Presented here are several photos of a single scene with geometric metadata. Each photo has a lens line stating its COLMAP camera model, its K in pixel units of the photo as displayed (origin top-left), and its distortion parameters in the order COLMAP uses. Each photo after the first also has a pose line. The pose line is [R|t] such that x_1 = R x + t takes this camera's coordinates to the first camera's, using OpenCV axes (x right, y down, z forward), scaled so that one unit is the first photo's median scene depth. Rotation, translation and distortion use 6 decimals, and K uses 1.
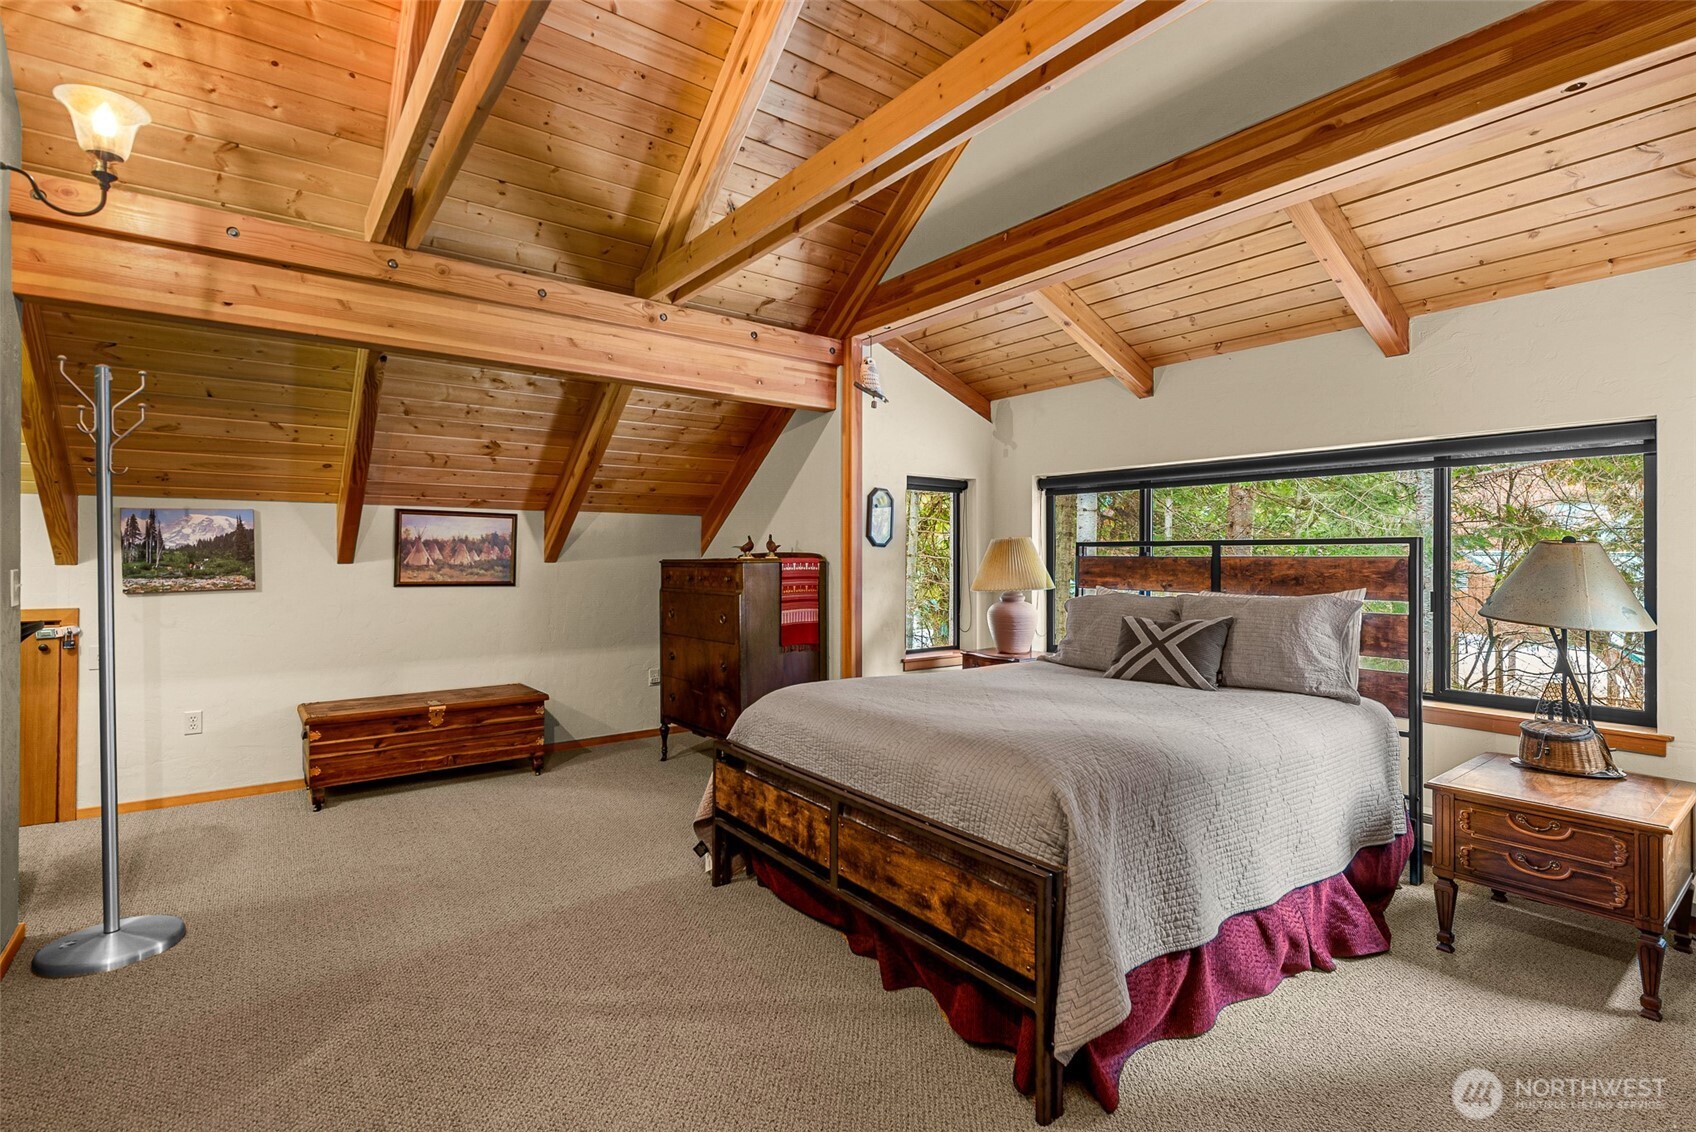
lens RADIAL K [[796.7, 0, 847.5], [0, 796.7, 554.3], [0, 0, 1]] dist [-0.001278, -0.000121]
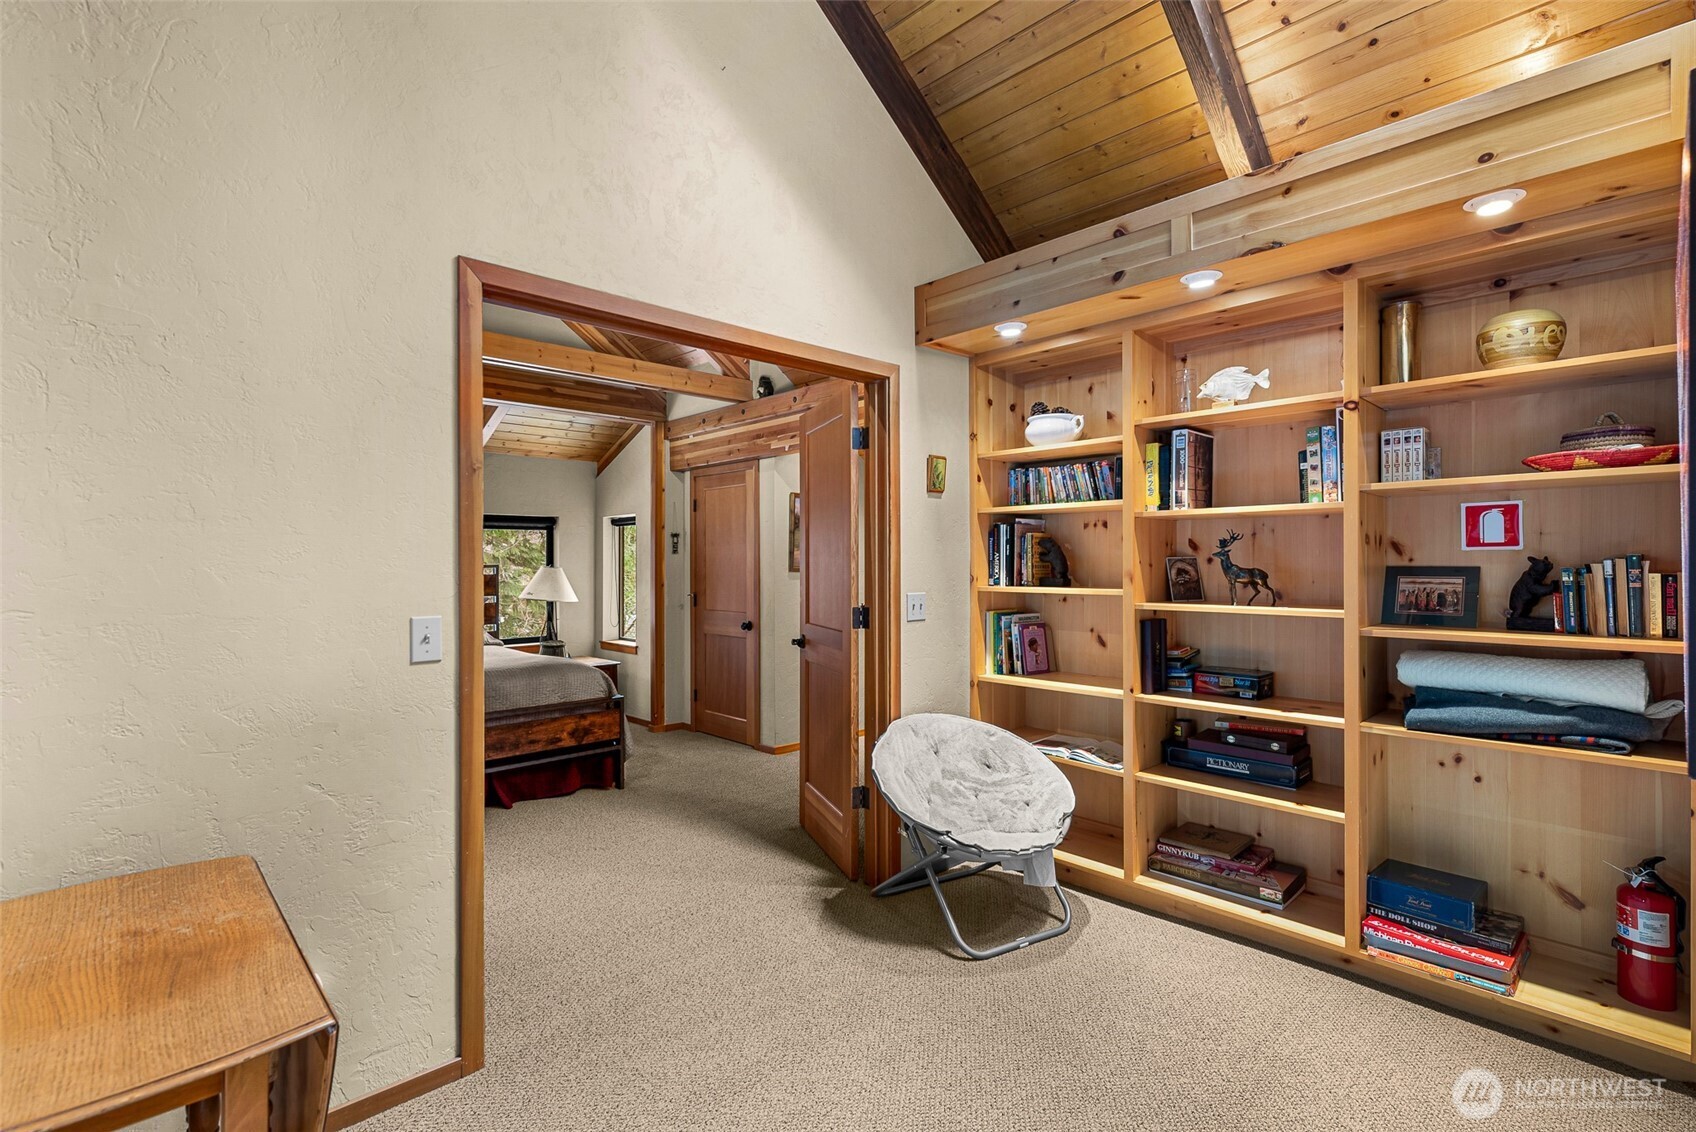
lens RADIAL K [[799.5, 0, 848.0], [0, 799.5, 566.0], [0, 0, 1]] dist [0.001225, -0.000040]
pose [[-0.095173, -0.006067, 0.995442, -1.310053], [0.003270, 0.999974, 0.006408, -0.025851], [-0.995455, 0.003865, -0.095151, 0.262587]]
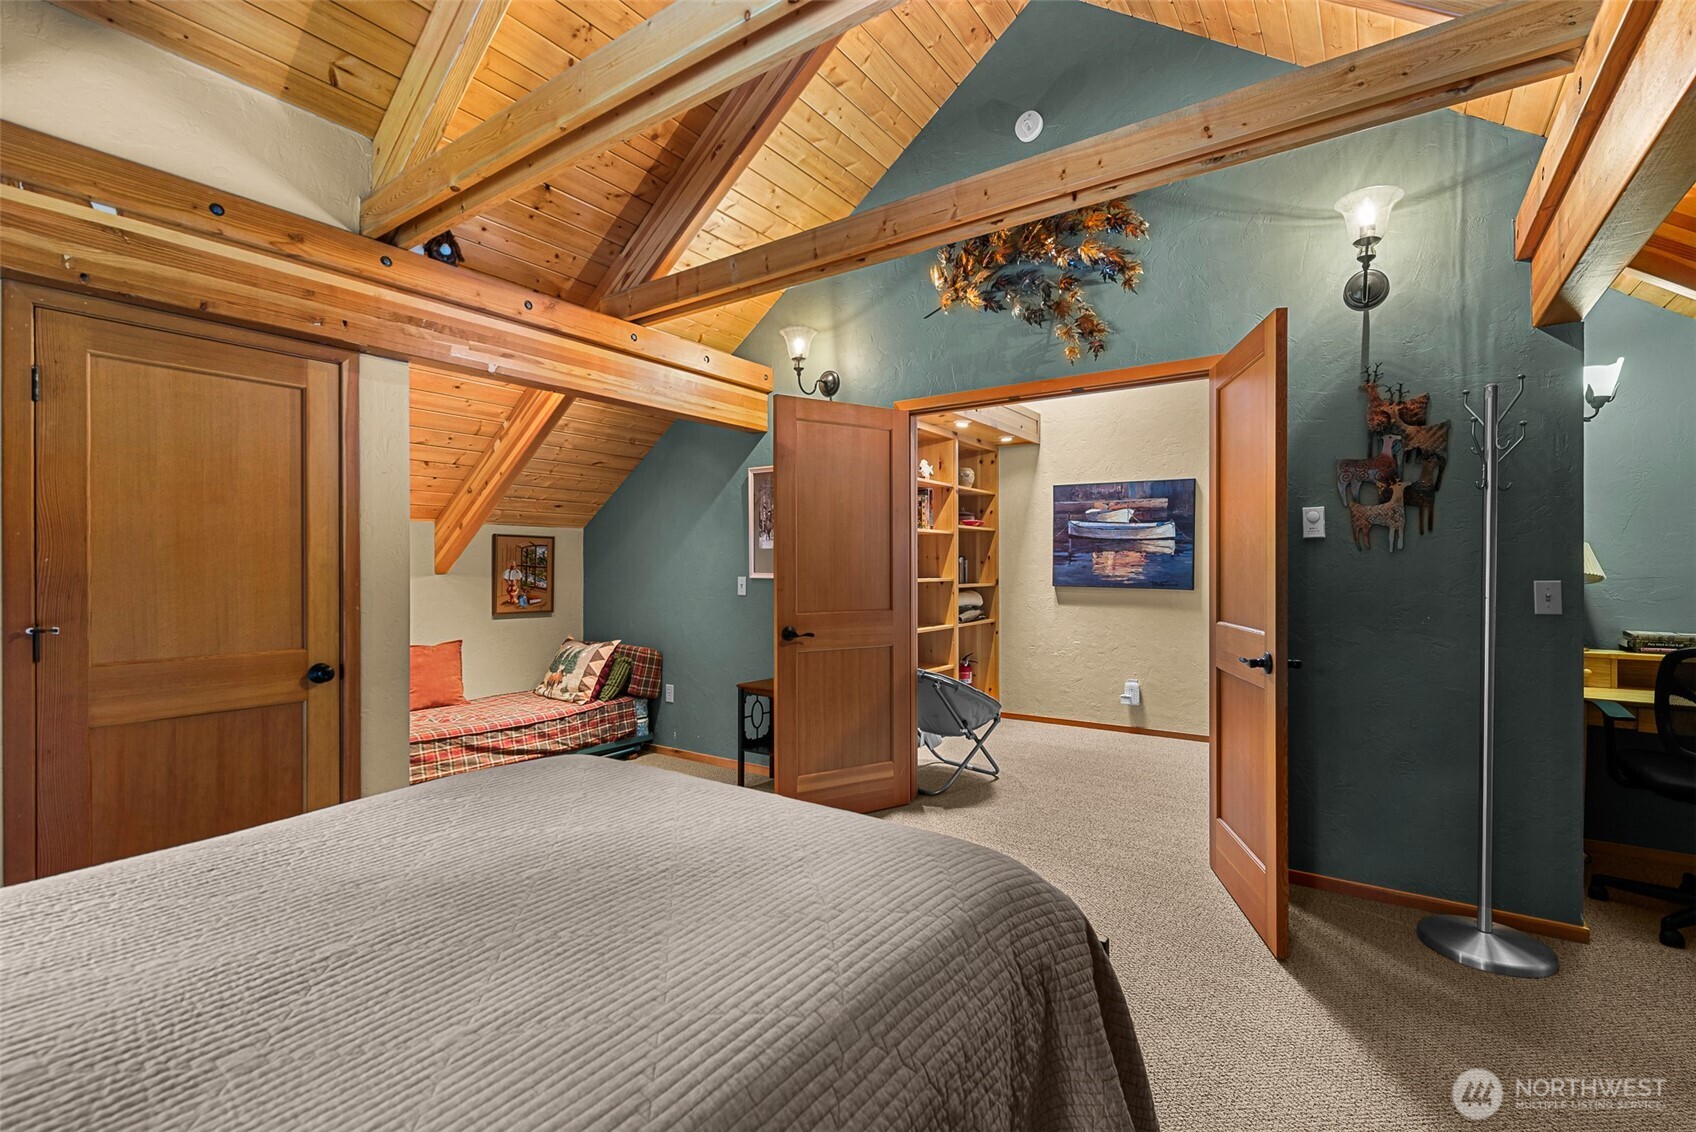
lens RADIAL K [[737.6, 0, 858.7], [0, 737.6, 568.5], [0, 0, 1]] dist [0.003073, -0.000261]
pose [[-0.951768, 0.001560, -0.306814, 0.094919], [0.000121, 0.999989, 0.004711, -0.003065], [0.306818, 0.004447, -0.951758, 1.235926]]
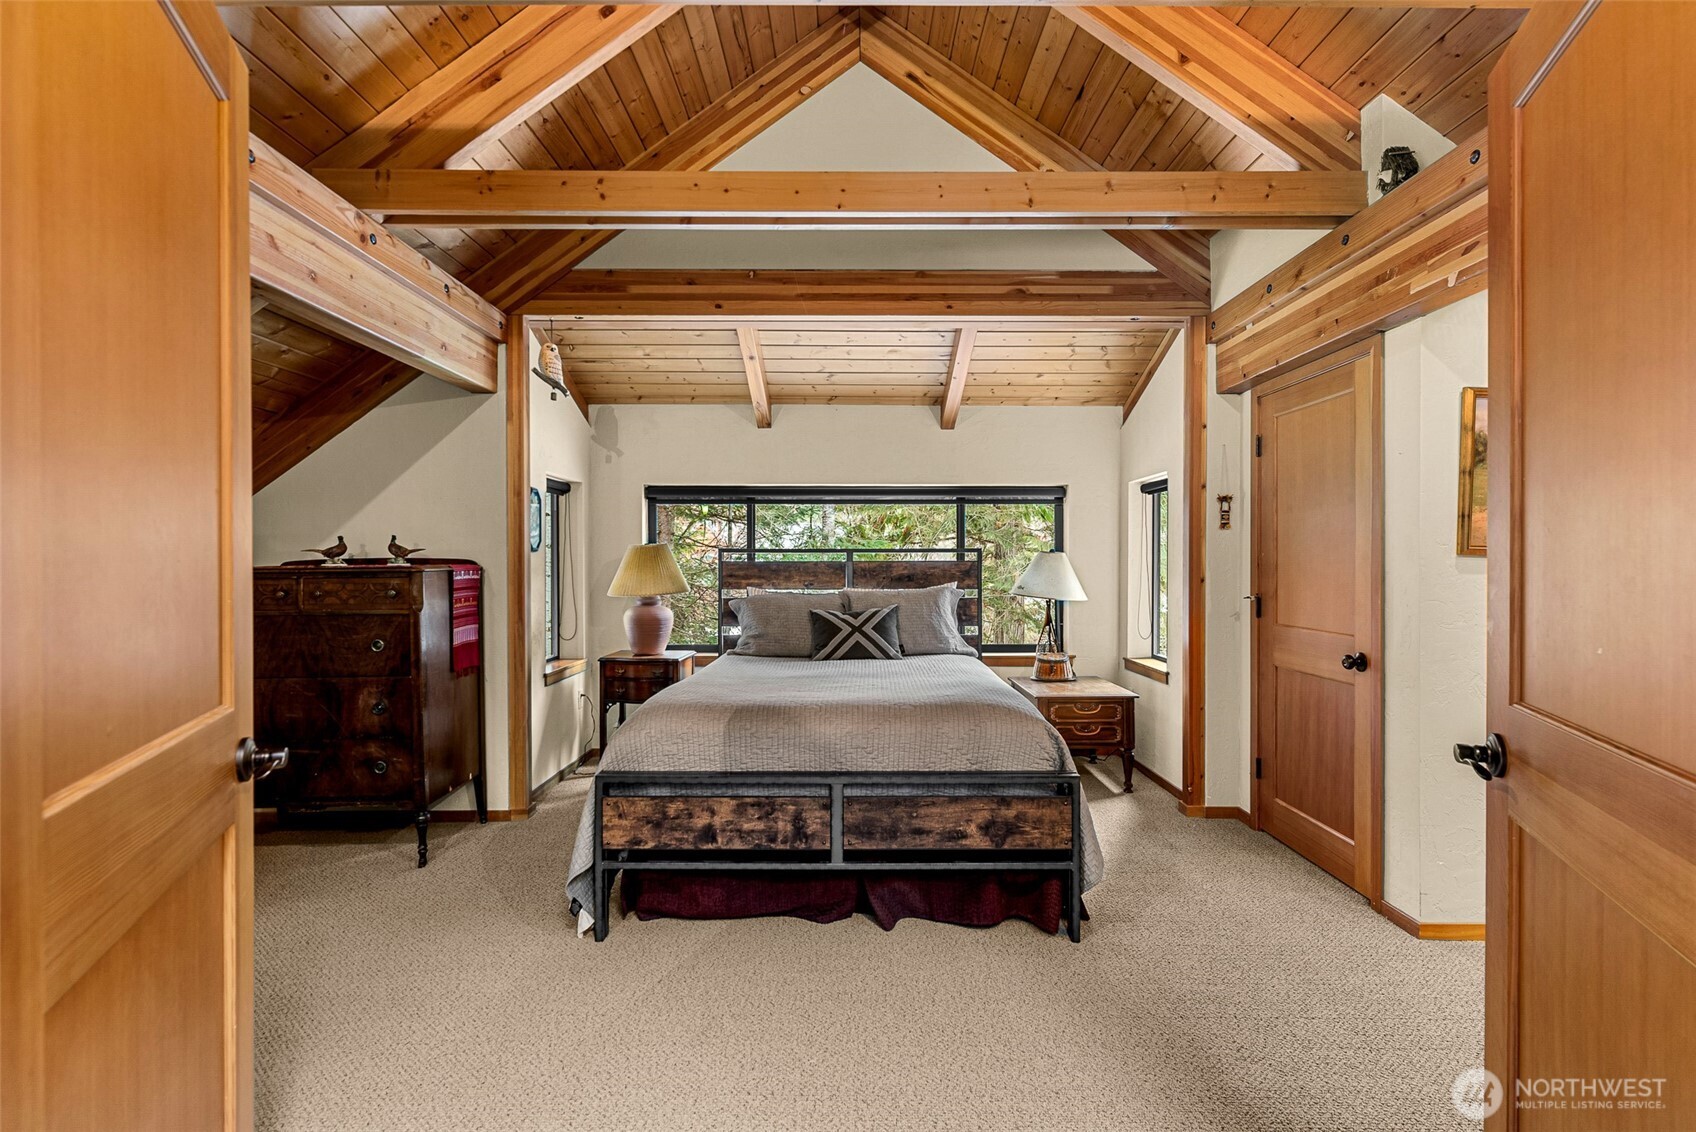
lens RADIAL K [[785.4, 0, 850.1], [0, 785.4, 560.9], [0, 0, 1]] dist [0.000989, -0.000669]
pose [[0.602077, -0.003520, 0.798430, -0.623046], [0.000901, 0.999993, 0.003729, -0.002680], [-0.798437, -0.001526, 0.602076, 0.238817]]
